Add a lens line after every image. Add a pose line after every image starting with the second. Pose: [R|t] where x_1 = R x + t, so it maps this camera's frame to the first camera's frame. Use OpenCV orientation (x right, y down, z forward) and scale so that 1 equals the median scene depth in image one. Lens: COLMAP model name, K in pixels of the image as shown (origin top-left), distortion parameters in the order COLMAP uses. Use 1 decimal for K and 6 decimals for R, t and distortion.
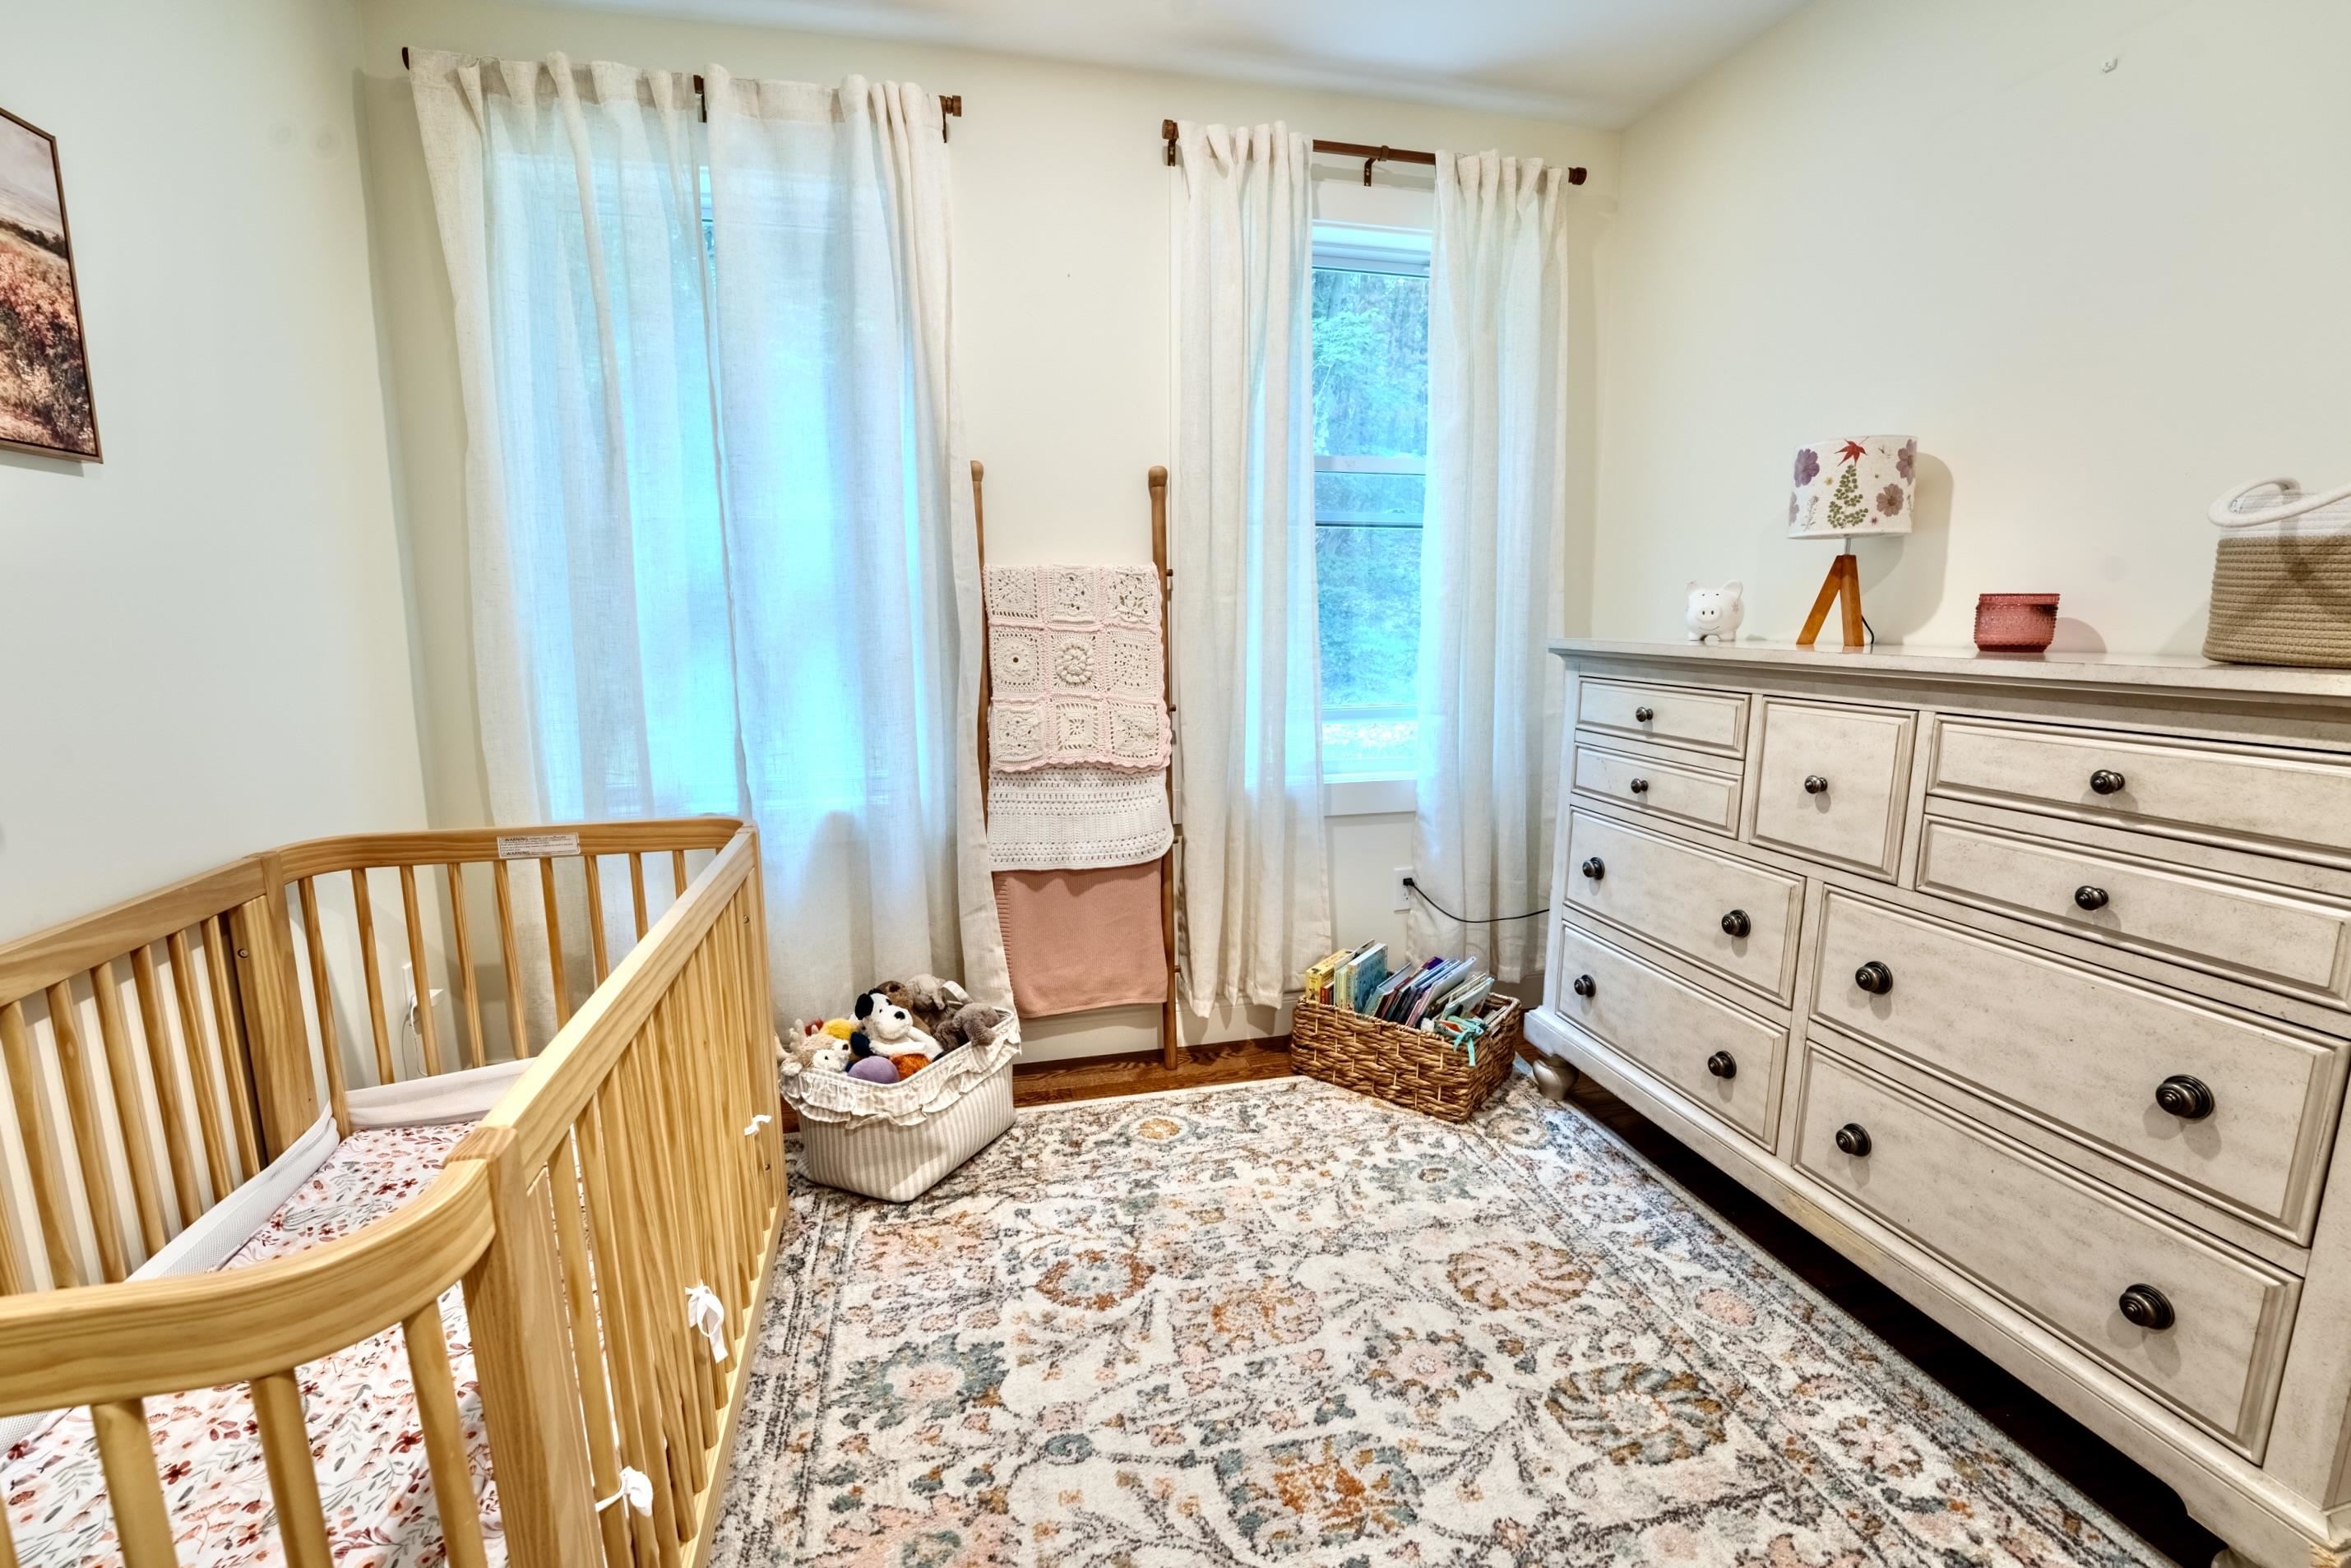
lens RADIAL K [[1000.9, 0, 1179.7], [0, 1000.9, 780.1], [0, 0, 1]] dist [-0.028217, 0.003774]
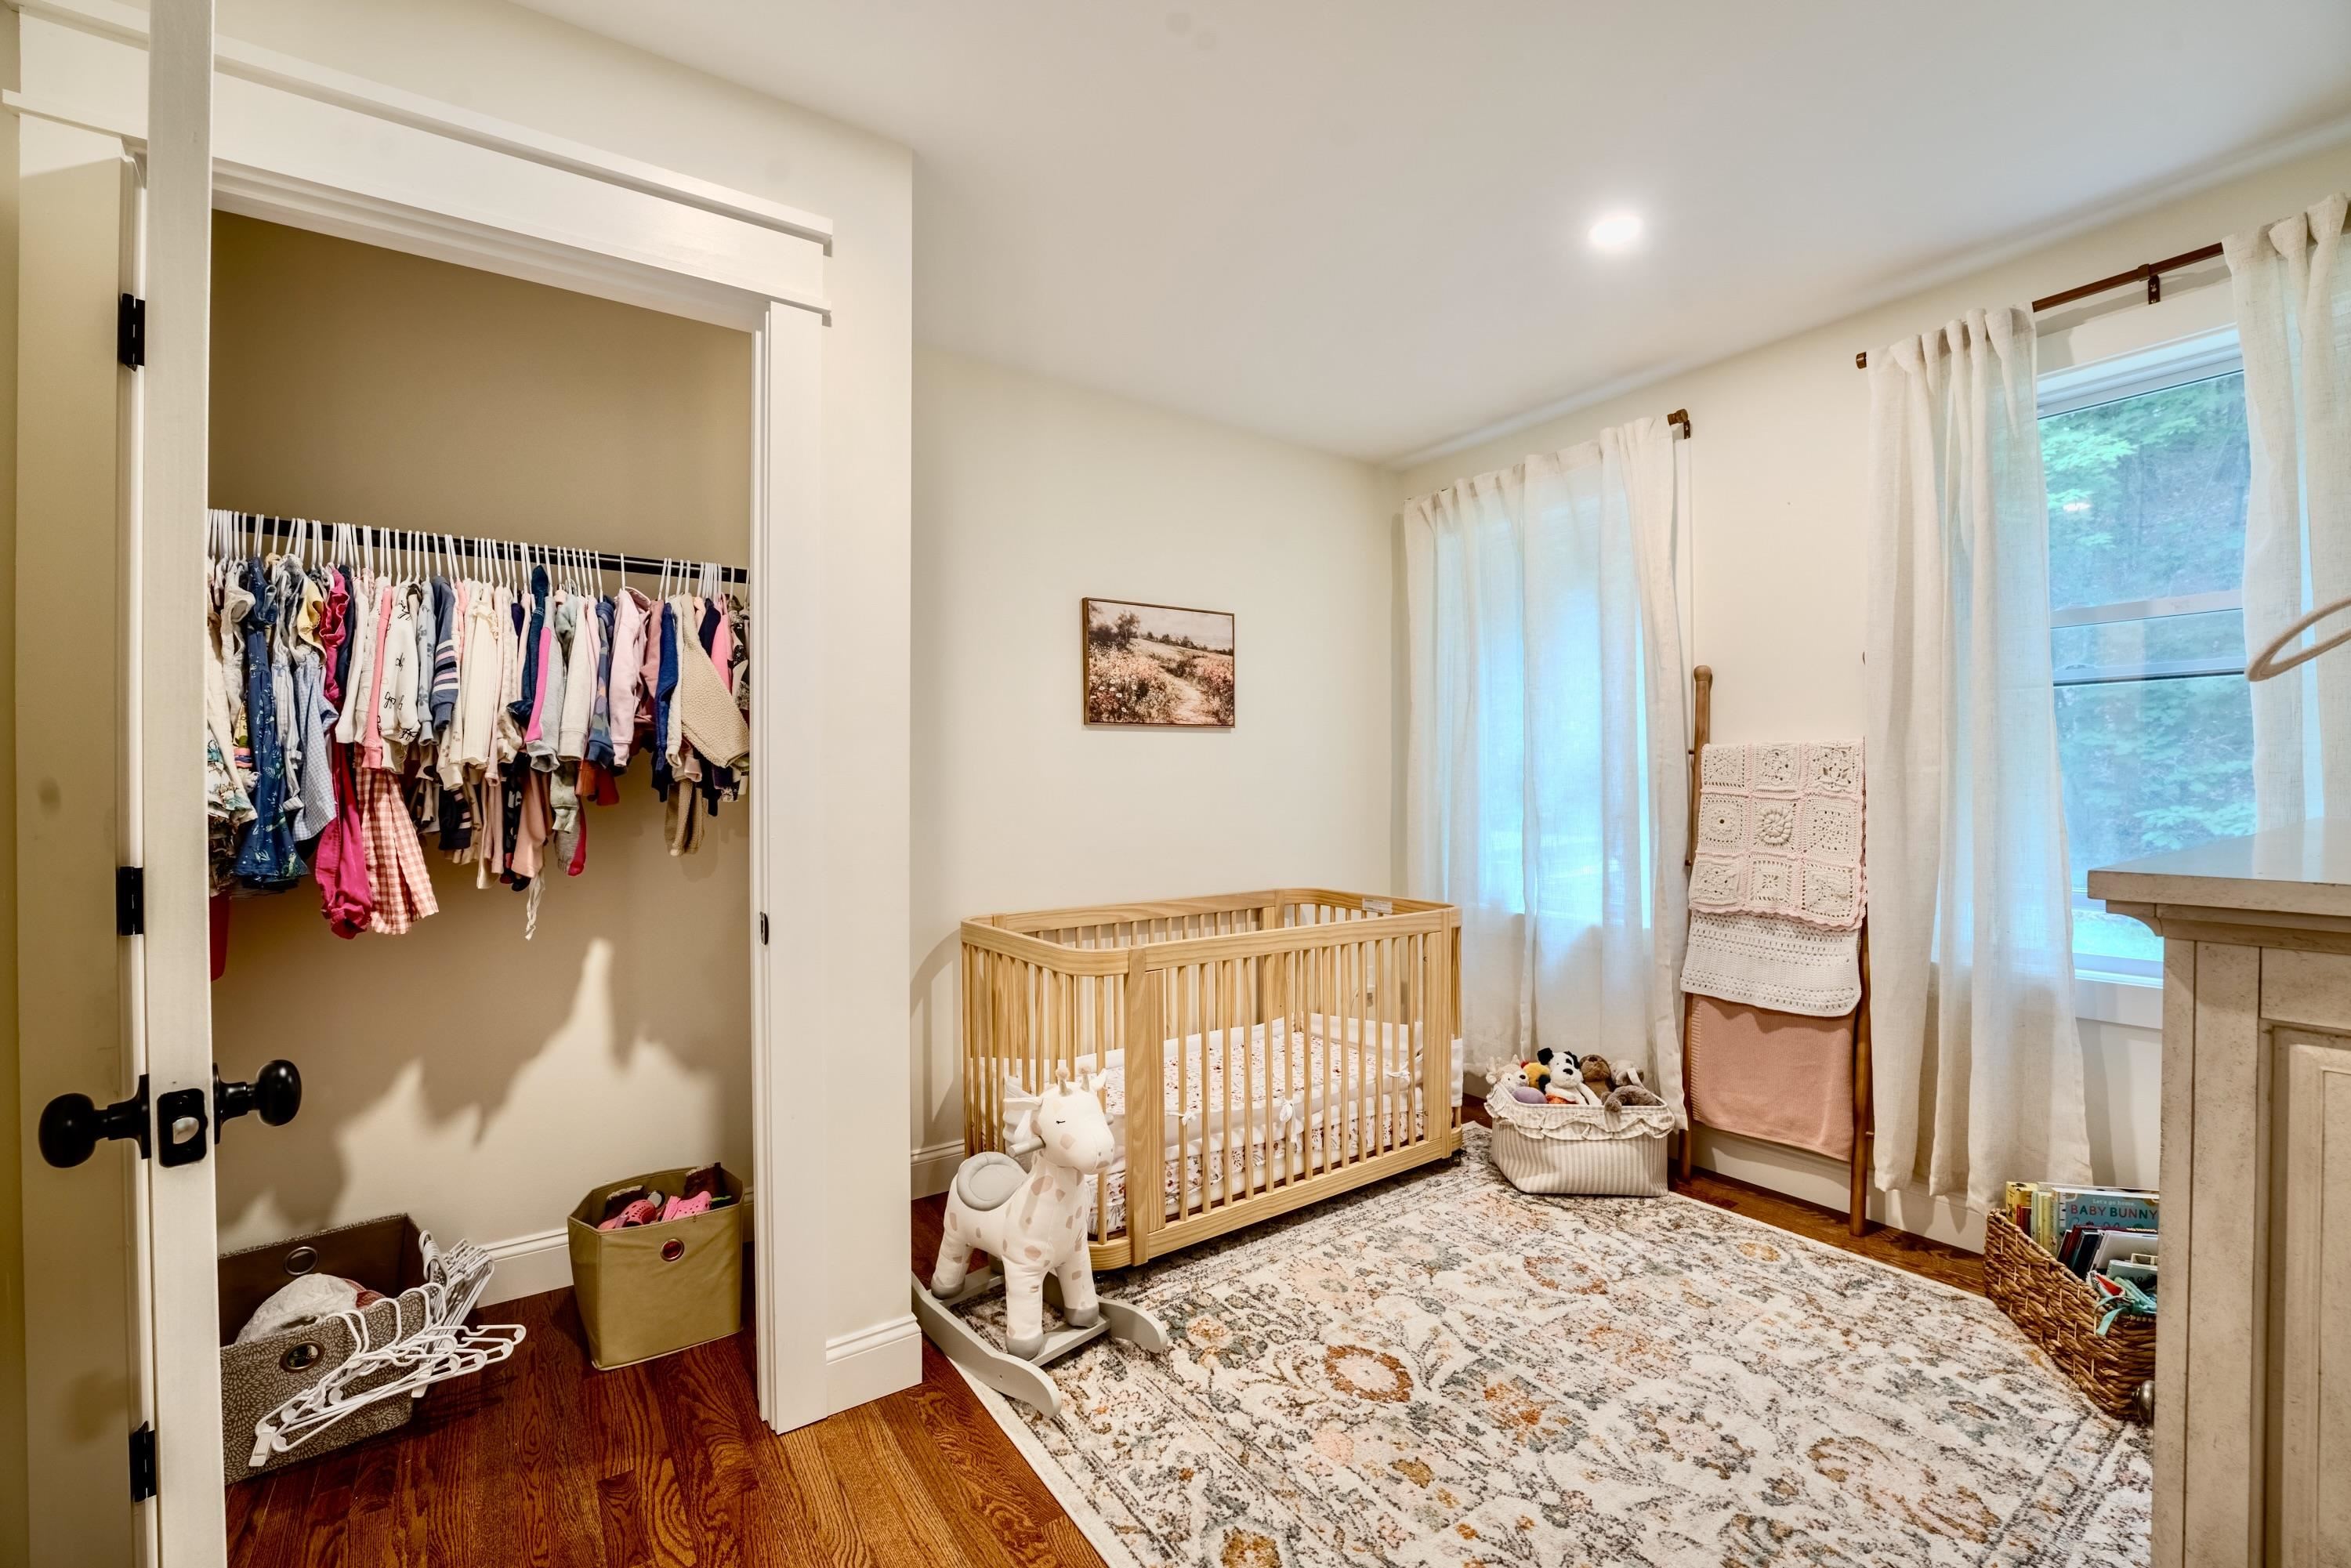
lens RADIAL K [[954.0, 0, 1174.2], [0, 954.0, 785.1], [0, 0, 1]] dist [-0.030251, 0.003888]
pose [[0.362371, 0.001726, -0.932032, 0.734688], [-0.146404, 0.987689, -0.055093, -0.003446], [0.920464, 0.156418, 0.358162, -0.034660]]
